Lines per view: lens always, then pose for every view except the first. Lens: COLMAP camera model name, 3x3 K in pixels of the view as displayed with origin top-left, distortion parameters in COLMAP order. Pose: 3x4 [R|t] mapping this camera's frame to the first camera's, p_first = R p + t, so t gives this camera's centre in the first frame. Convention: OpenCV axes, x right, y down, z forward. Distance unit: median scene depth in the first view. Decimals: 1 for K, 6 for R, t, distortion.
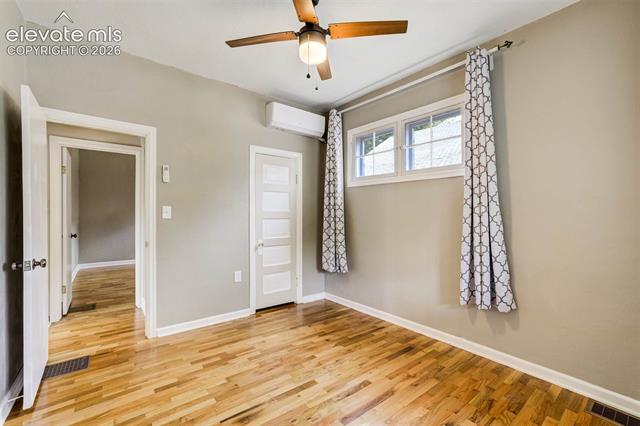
lens RADIAL K [[273.9, 0, 321.1], [0, 273.9, 213.0], [0, 0, 1]] dist [-0.001674, 0.000178]
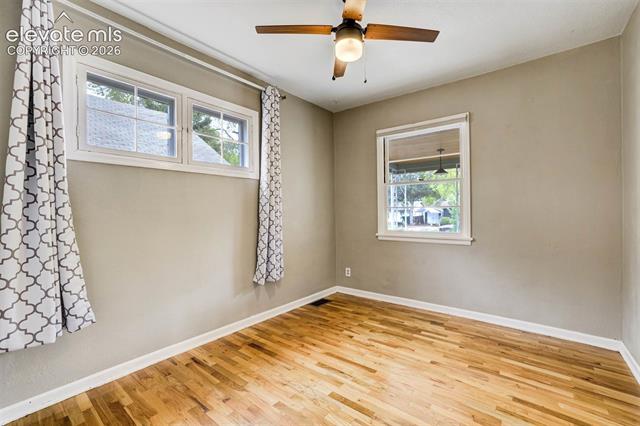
lens RADIAL K [[273.9, 0, 321.1], [0, 273.9, 213.0], [0, 0, 1]] dist [-0.001674, 0.000178]
pose [[-0.205141, -0.006656, 0.978710, -0.727078], [-0.001413, 0.999978, 0.006504, -0.000485], [-0.978731, -0.000049, -0.205146, 0.970514]]
